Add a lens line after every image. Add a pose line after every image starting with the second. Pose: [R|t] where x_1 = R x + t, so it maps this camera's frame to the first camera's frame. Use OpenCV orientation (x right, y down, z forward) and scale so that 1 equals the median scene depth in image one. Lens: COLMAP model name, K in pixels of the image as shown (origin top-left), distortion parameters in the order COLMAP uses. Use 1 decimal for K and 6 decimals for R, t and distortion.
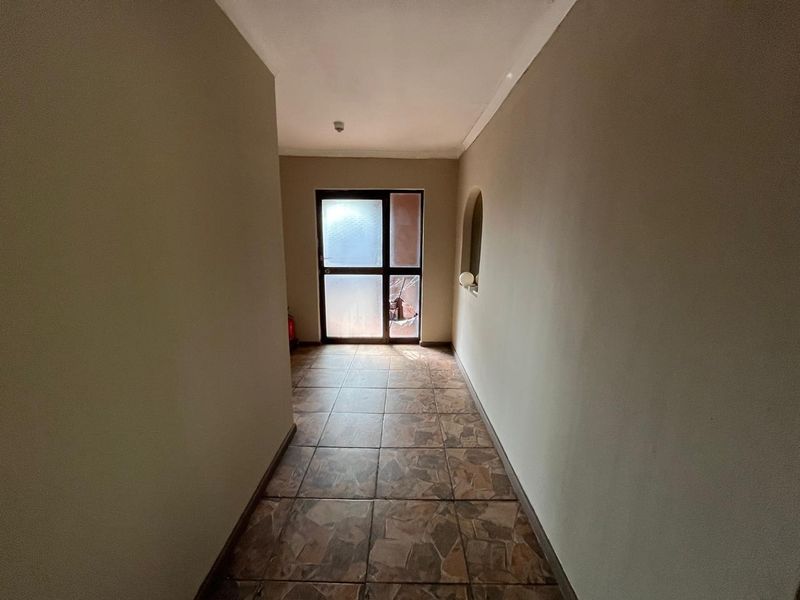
lens RADIAL K [[323.5, 0, 397.3], [0, 323.5, 299.8], [0, 0, 1]] dist [-0.001770, 0.000155]
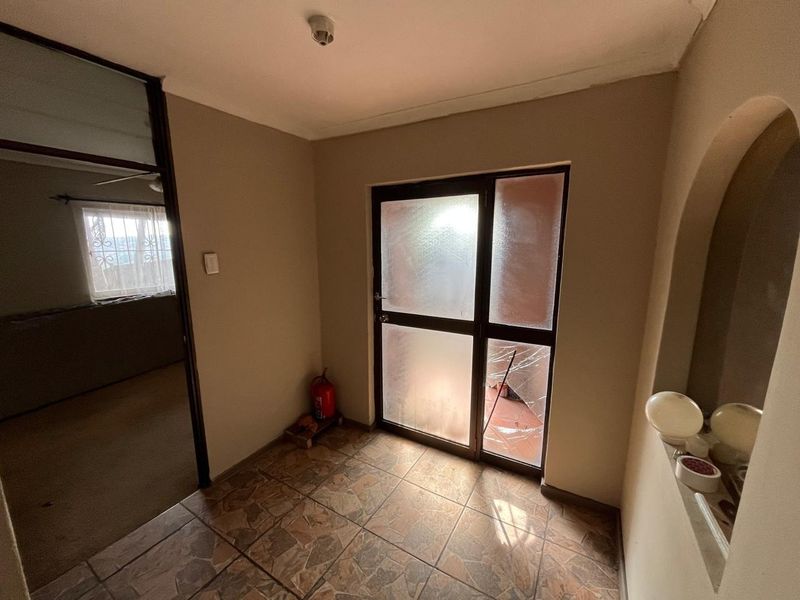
lens RADIAL K [[323.5, 0, 397.3], [0, 323.5, 299.8], [0, 0, 1]] dist [-0.001770, 0.000155]
pose [[0.868963, 0.077512, -0.488769, 0.101198], [-0.090773, 0.995866, -0.003451, -0.123631], [0.486481, 0.047366, 0.872406, 0.478163]]
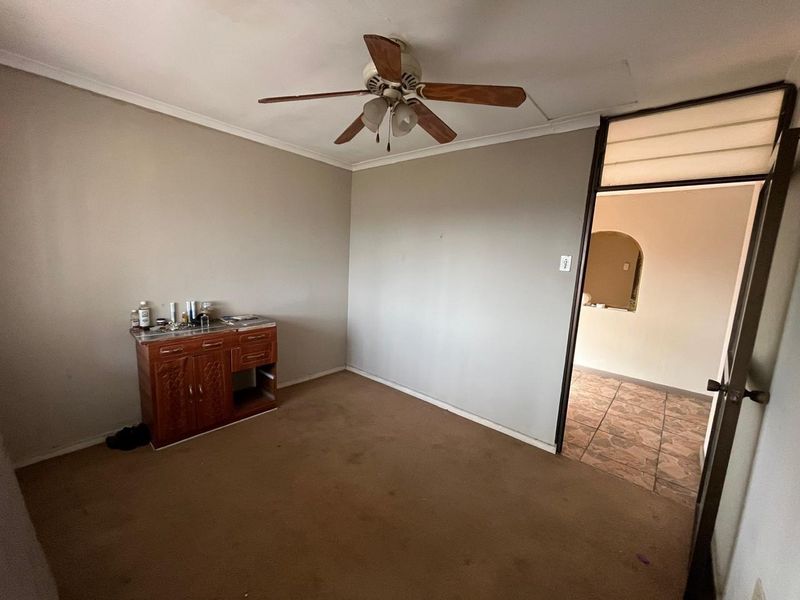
lens RADIAL K [[323.5, 0, 397.3], [0, 323.5, 299.8], [0, 0, 1]] dist [-0.001770, 0.000155]
pose [[0.640462, -0.078760, 0.763941, -0.994139], [0.103461, 0.994508, 0.015792, -0.123556], [-0.760989, 0.068924, 0.645093, 0.607304]]
